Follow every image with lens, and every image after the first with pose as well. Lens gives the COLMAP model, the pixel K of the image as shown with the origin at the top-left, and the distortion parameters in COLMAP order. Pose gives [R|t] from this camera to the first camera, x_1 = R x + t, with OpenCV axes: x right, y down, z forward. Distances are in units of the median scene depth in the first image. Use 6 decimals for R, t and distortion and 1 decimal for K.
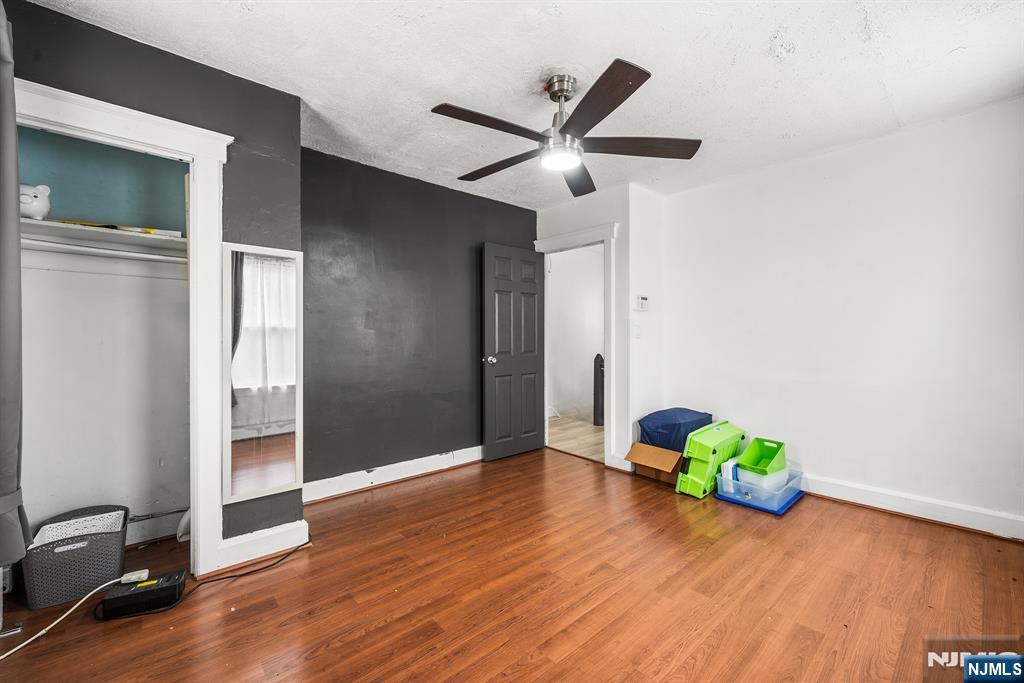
lens RADIAL K [[422.2, 0, 513.0], [0, 422.2, 341.2], [0, 0, 1]] dist [-0.000412, -0.000009]
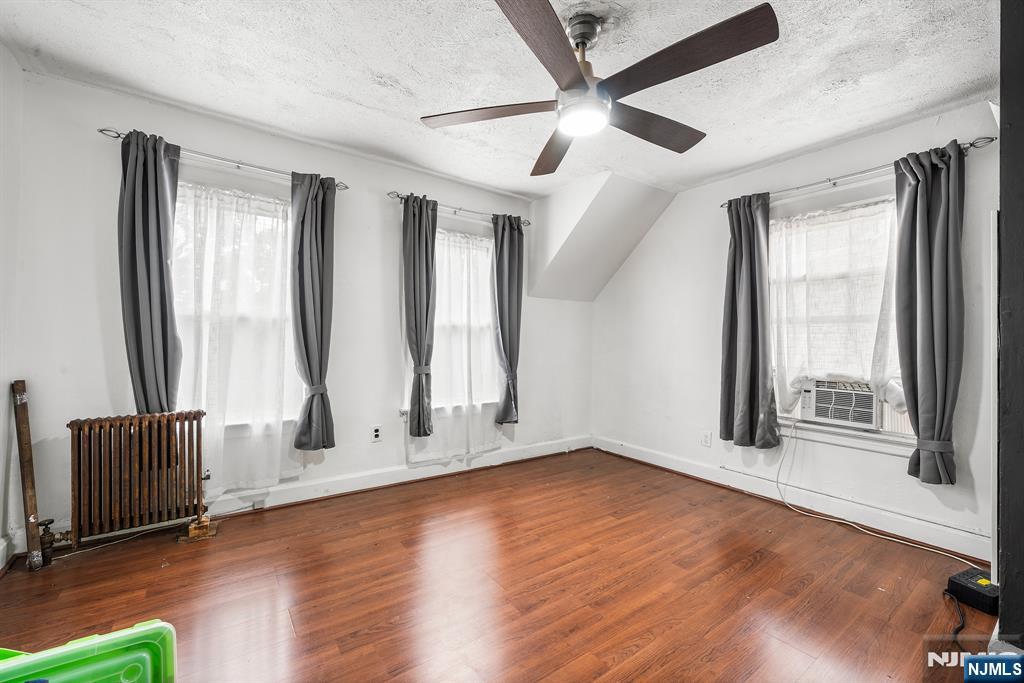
lens RADIAL K [[422.2, 0, 510.7], [0, 422.2, 346.2], [0, 0, 1]] dist [-0.000412, -0.000009]
pose [[-0.995103, 0.015983, 0.097547, 0.163396], [0.015289, 0.999852, -0.007856, 0.008005], [-0.097659, -0.006326, -0.995200, 1.942758]]
